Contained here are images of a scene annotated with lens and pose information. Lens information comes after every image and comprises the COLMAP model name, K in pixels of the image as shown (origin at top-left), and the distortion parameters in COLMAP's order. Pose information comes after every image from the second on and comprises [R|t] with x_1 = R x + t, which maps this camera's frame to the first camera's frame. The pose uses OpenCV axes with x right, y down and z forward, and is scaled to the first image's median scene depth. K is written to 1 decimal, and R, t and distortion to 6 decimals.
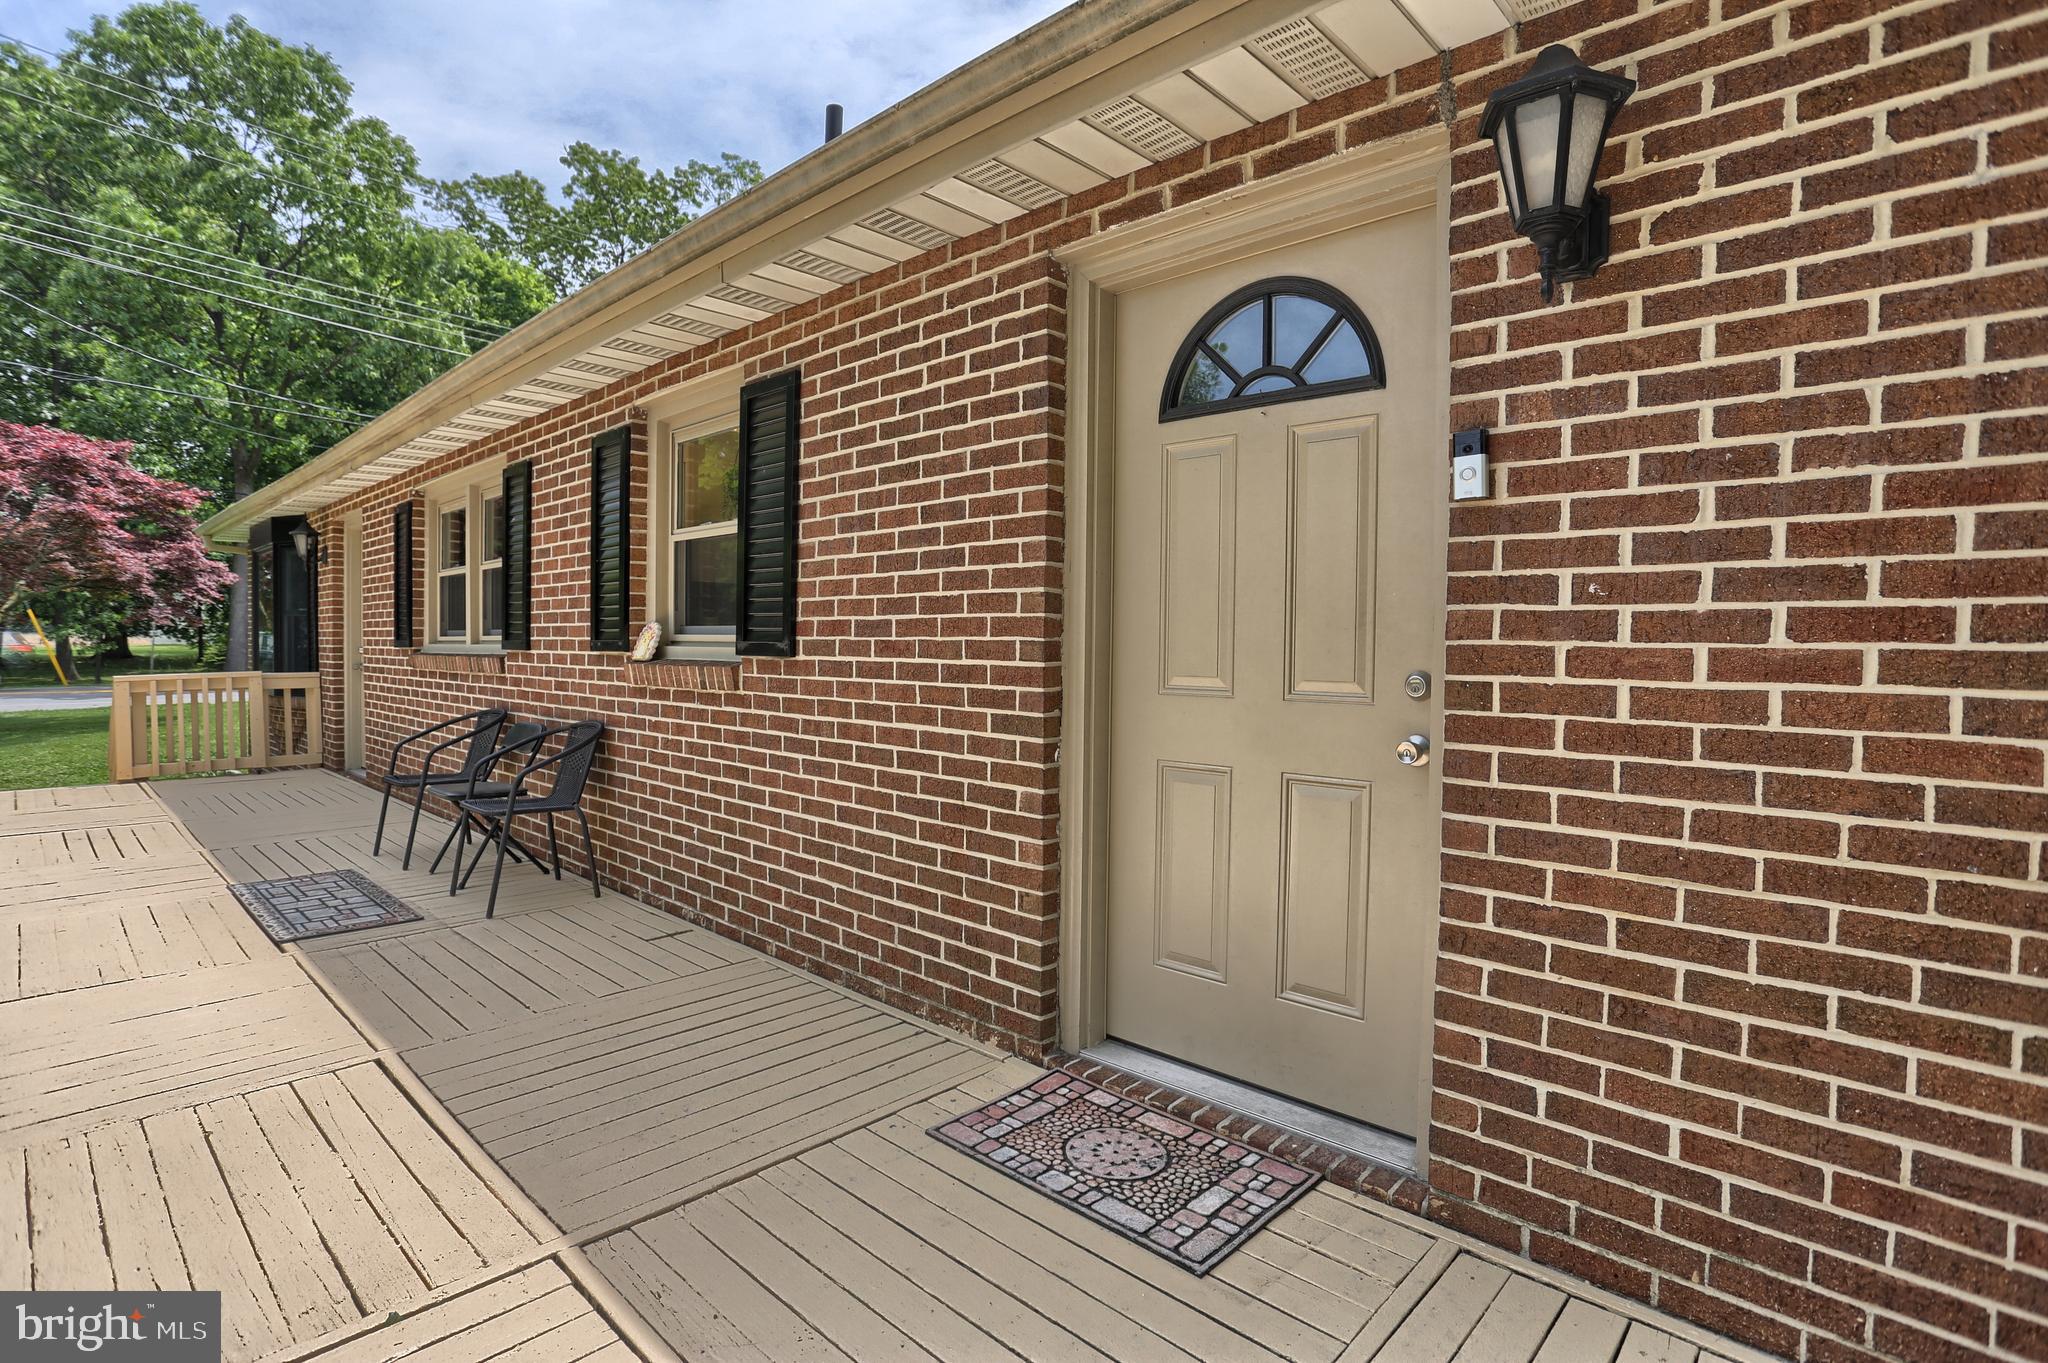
lens RADIAL K [[991.1, 0, 1024.0], [0, 991.1, 681.5], [0, 0, 1]] dist [-0.143442, -0.000022]
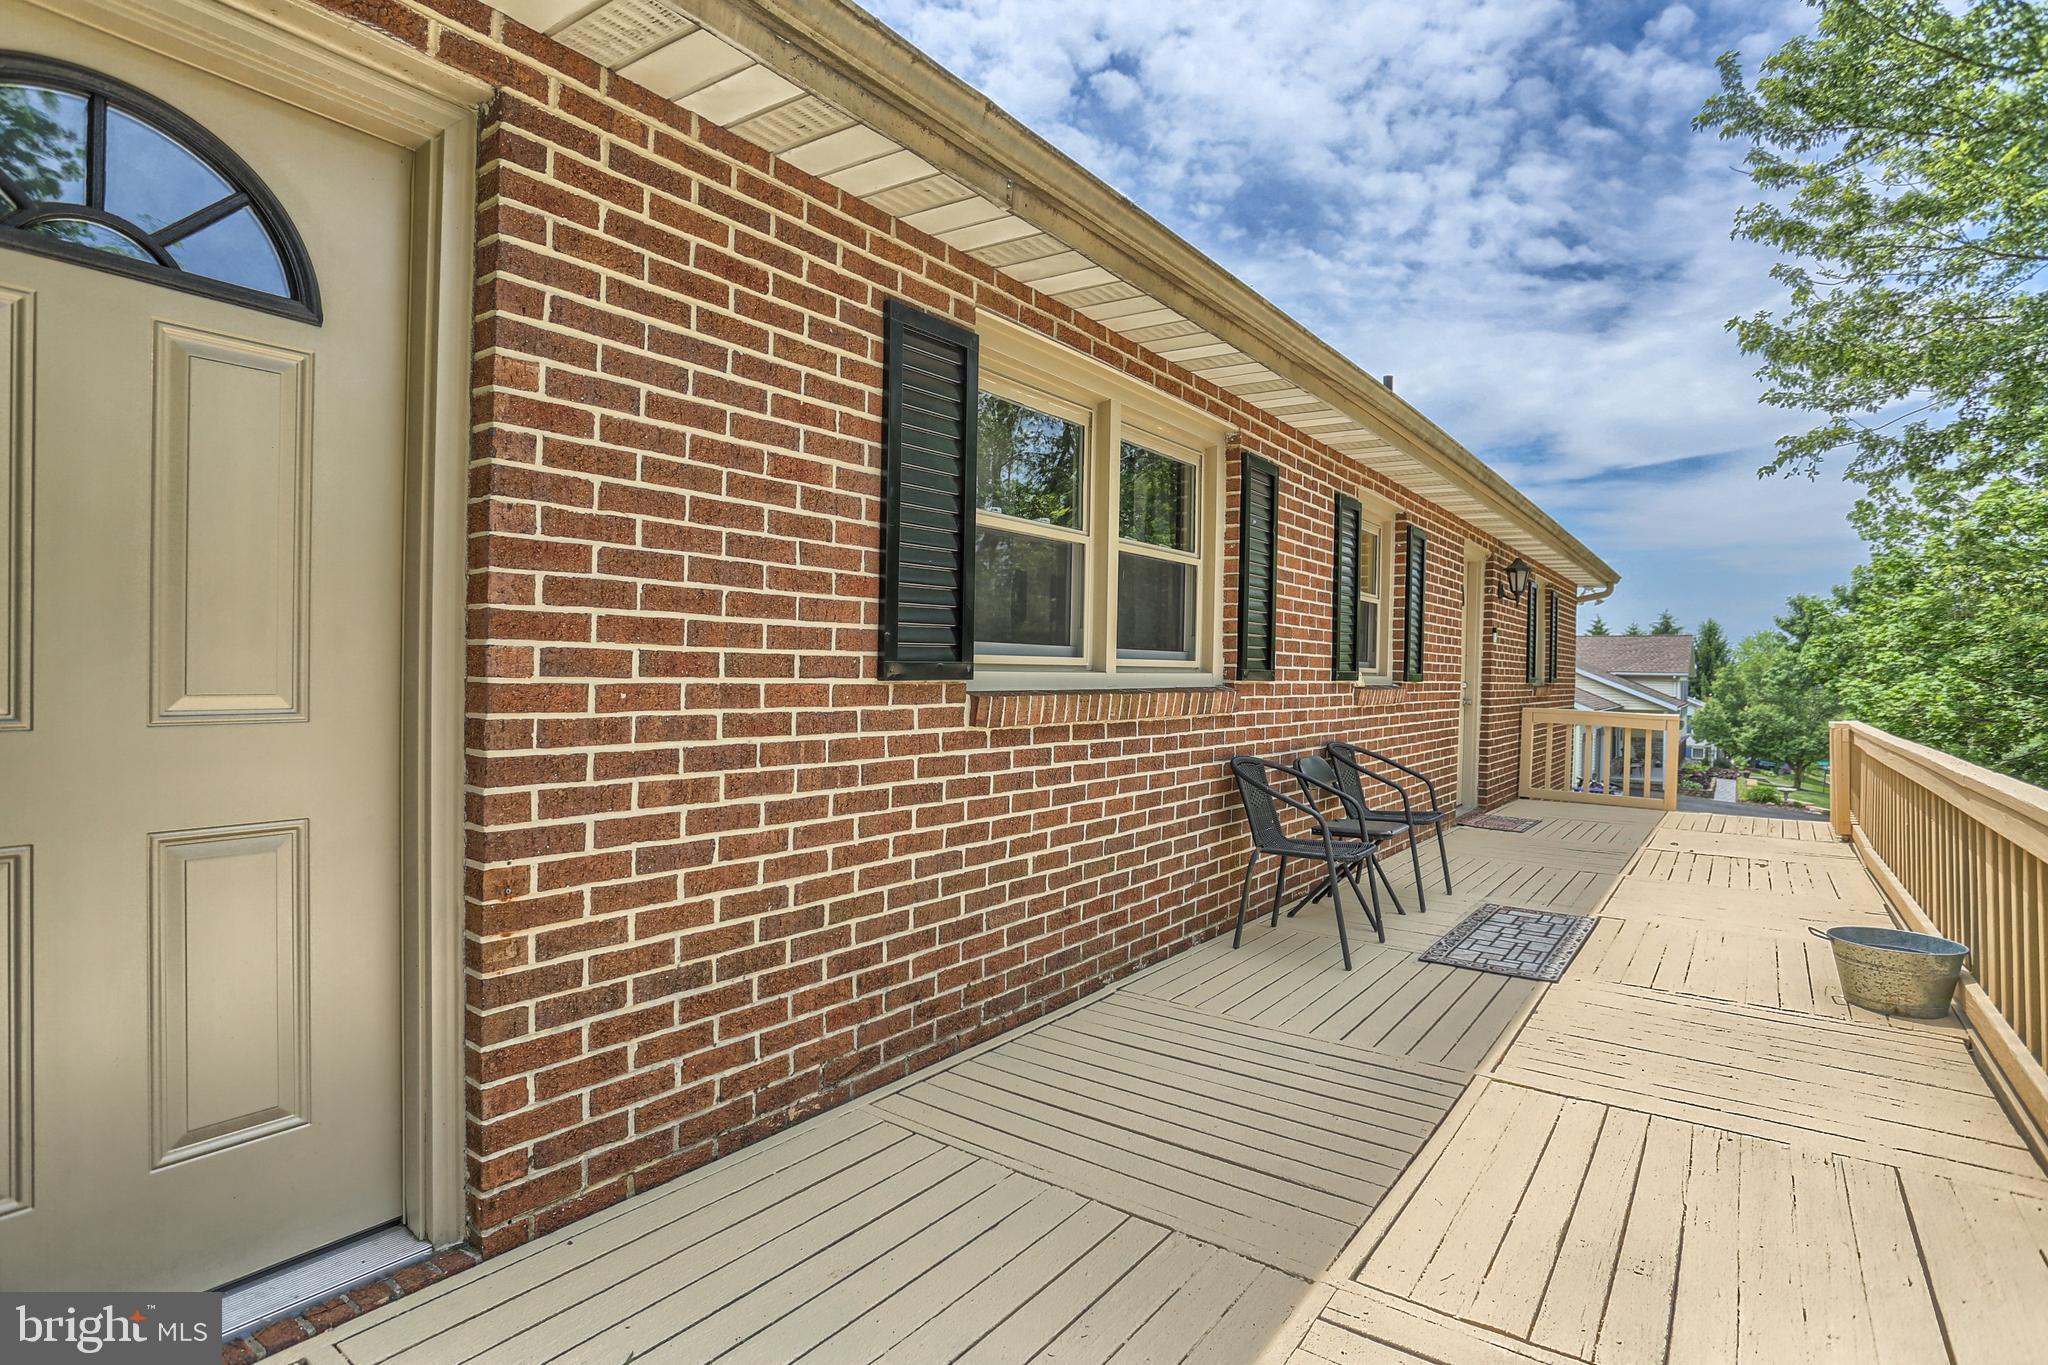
lens RADIAL K [[1093.7, 0, 1021.1], [0, 1093.7, 666.9], [0, 0, 1]] dist [-0.075915, 0.040553]
pose [[-0.133789, -0.011501, 0.990943, -0.840780], [0.014220, 0.999807, 0.013524, -0.035415], [-0.990908, 0.015900, -0.133600, 0.773430]]
